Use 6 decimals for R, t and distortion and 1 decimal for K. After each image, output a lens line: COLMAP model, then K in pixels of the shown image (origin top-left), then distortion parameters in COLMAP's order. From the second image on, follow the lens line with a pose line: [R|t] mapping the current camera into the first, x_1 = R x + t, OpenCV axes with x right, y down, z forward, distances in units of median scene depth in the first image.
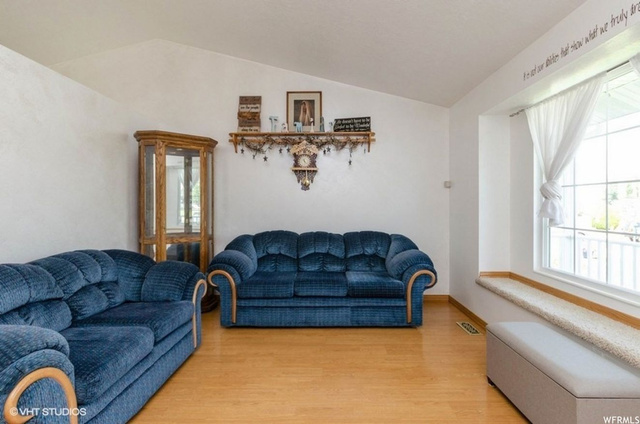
lens RADIAL K [[306.3, 0, 322.9], [0, 306.3, 206.4], [0, 0, 1]] dist [-0.001411, -0.000682]
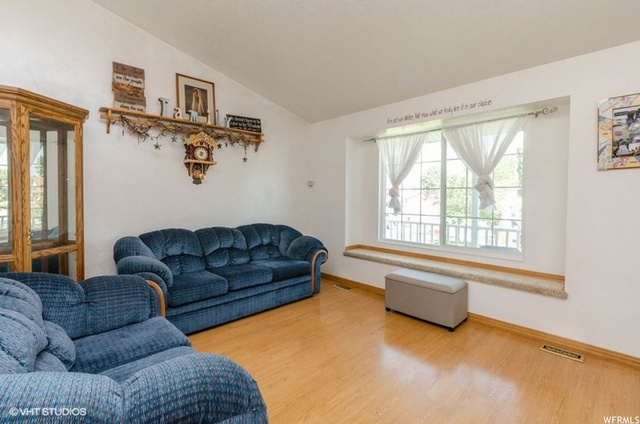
lens RADIAL K [[306.3, 0, 322.9], [0, 306.3, 206.4], [0, 0, 1]] dist [-0.001411, -0.000682]
pose [[0.702204, -0.020952, 0.711667, -0.507633], [-0.001558, 0.999519, 0.030964, -0.015922], [-0.711974, -0.022852, 0.701834, 0.067734]]
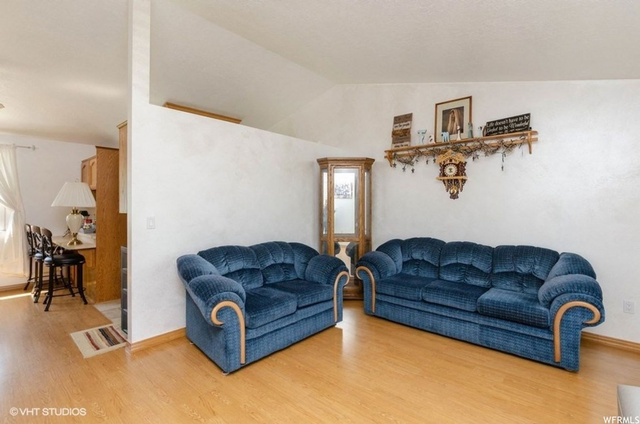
lens RADIAL K [[304.0, 0, 318.9], [0, 304.0, 204.4], [0, 0, 1]] dist [-0.000047, -0.000243]
pose [[0.753633, 0.001148, -0.657294, 0.287467], [-0.006180, 0.999967, -0.005339, -0.029824], [0.657266, 0.008085, 0.753615, -0.032820]]
